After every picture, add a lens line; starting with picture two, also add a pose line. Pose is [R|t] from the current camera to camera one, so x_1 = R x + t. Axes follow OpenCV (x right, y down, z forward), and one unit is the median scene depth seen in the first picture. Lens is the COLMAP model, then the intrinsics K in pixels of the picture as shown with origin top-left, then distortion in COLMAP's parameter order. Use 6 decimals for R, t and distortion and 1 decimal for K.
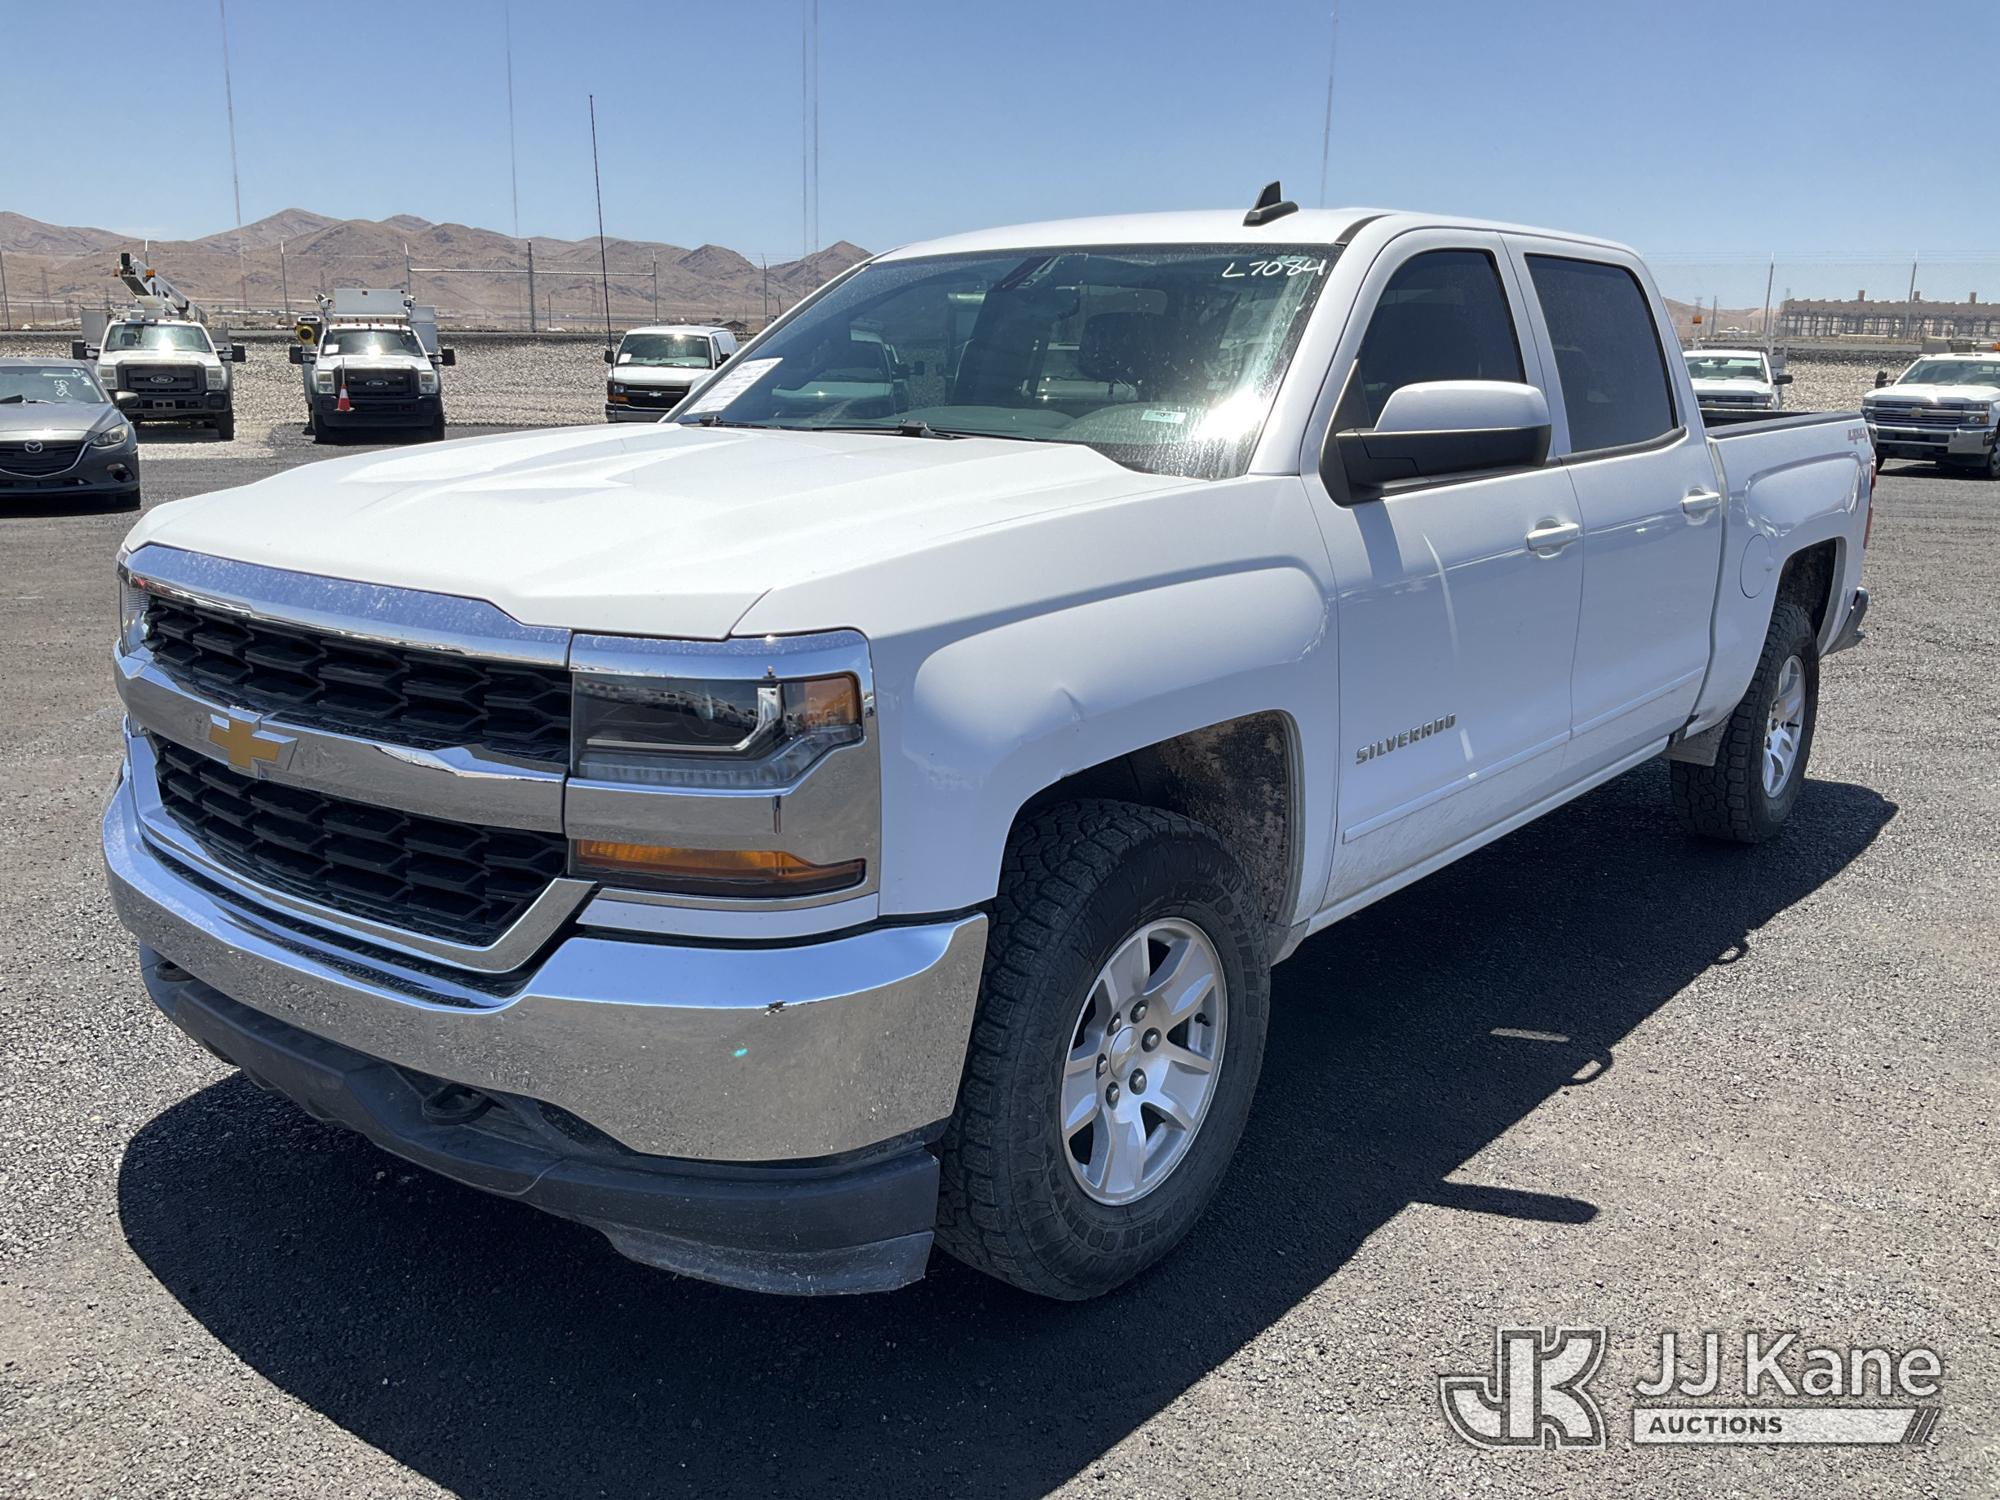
lens RADIAL K [[1847.1, 0, 986.4], [0, 1847.1, 735.4], [0, 0, 1]] dist [0.044419, 0.000000]
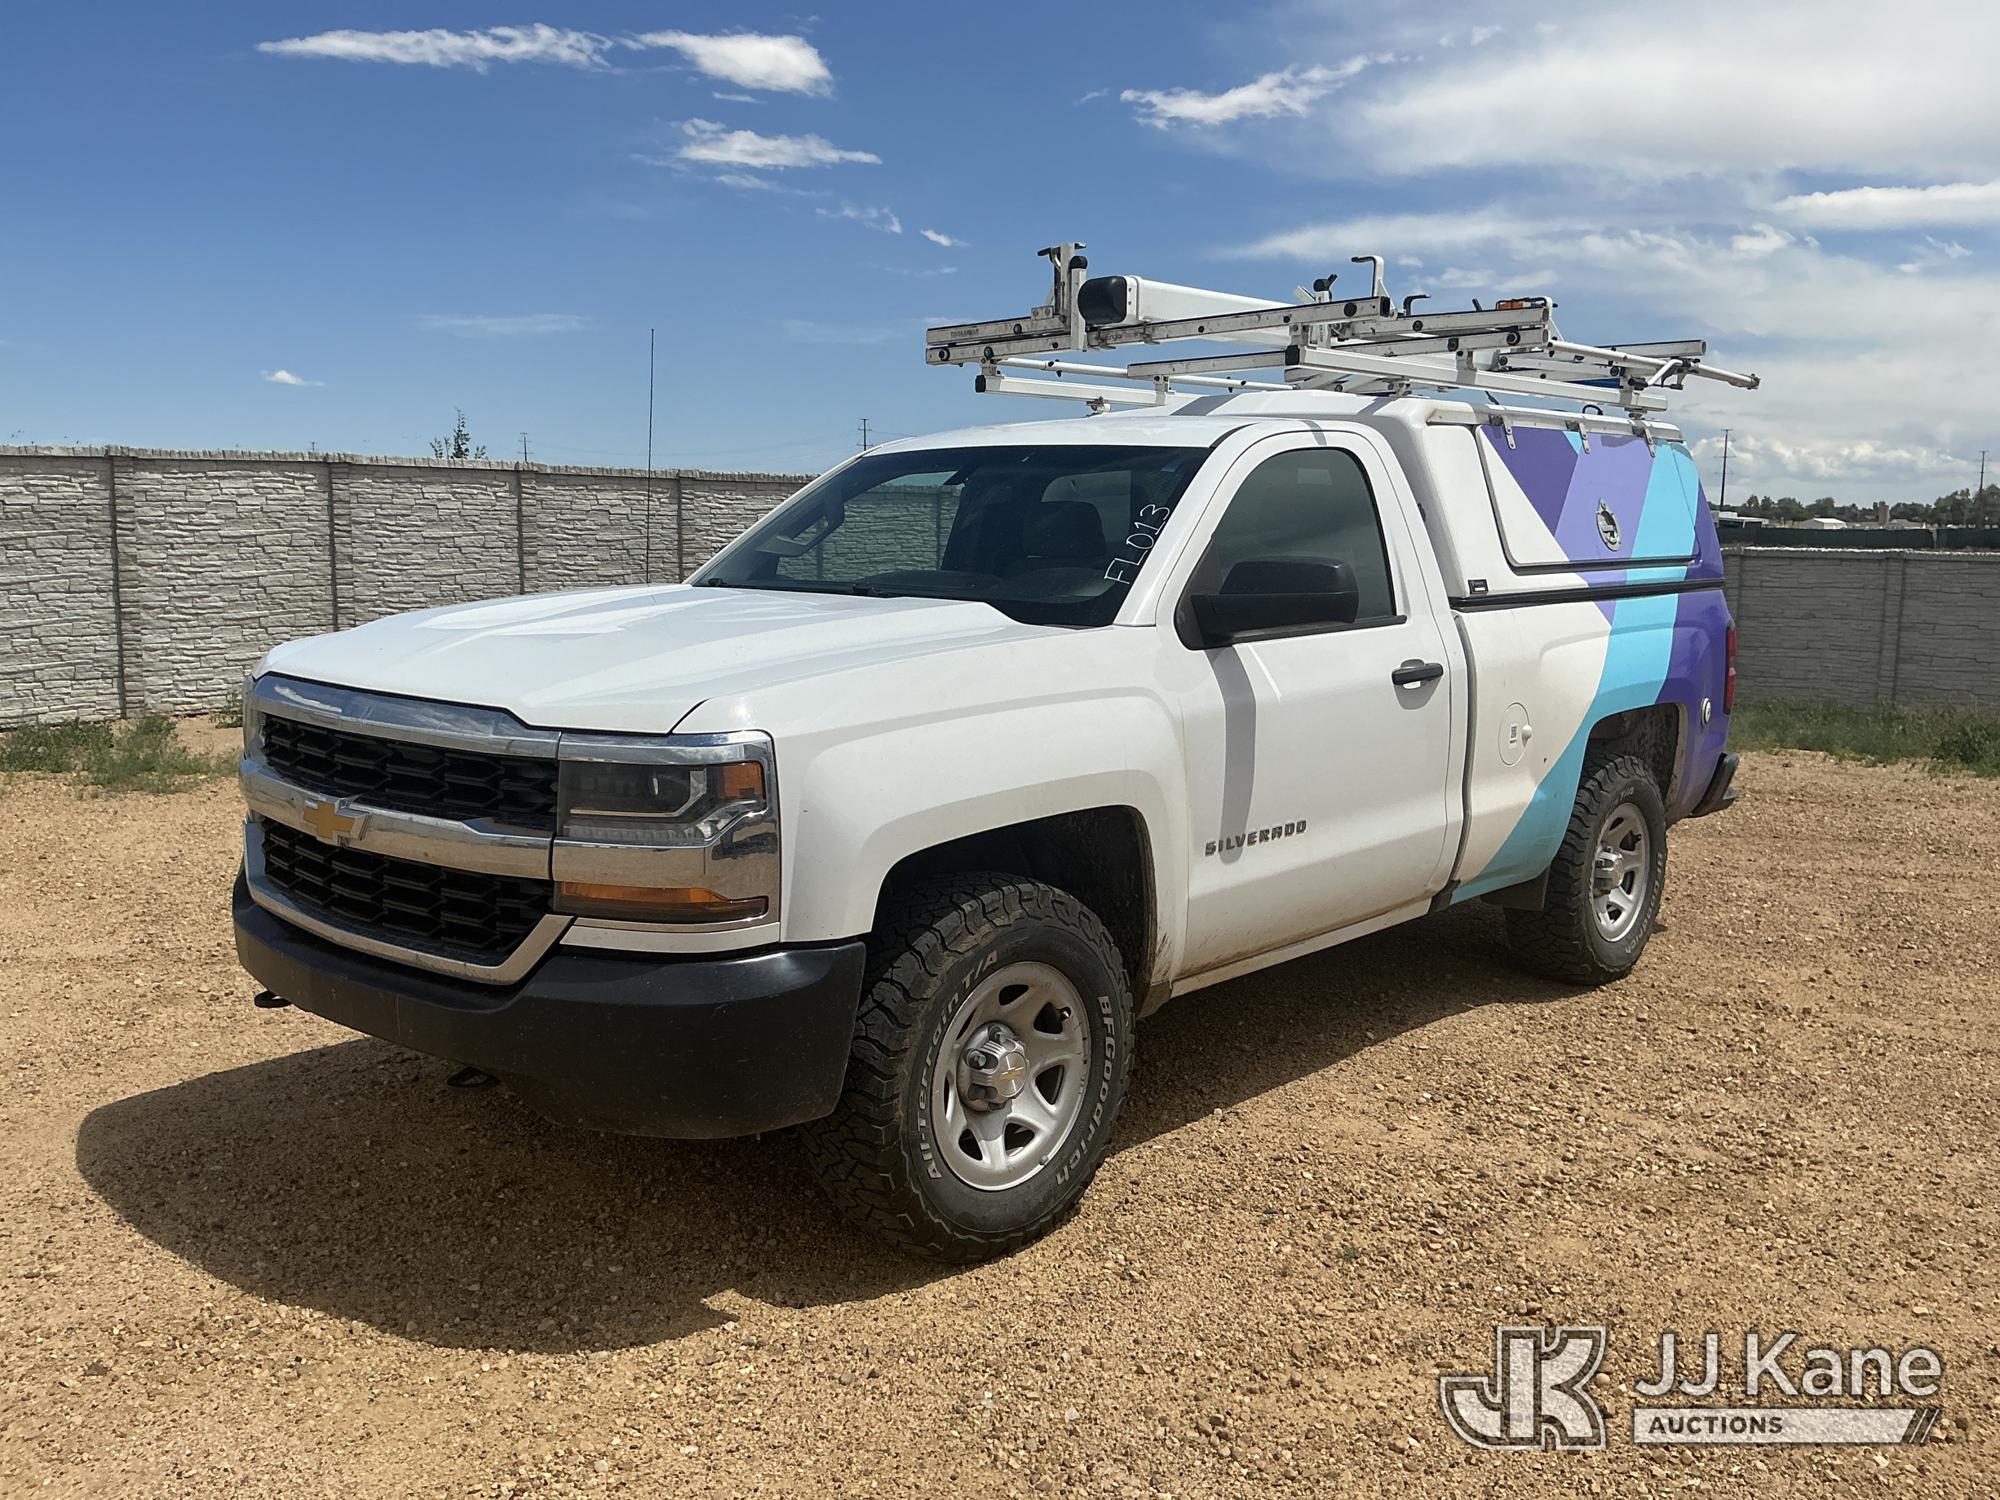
lens RADIAL K [[1847.1, 0, 1043.4], [0, 1847.1, 743.4], [0, 0, 1]] dist [0.044419, 0.000000]
pose [[0.999373, 0.009248, -0.034165, 0.152159], [-0.011951, 0.996740, -0.079791, 0.048854], [0.033316, 0.080150, 0.996226, -0.300039]]
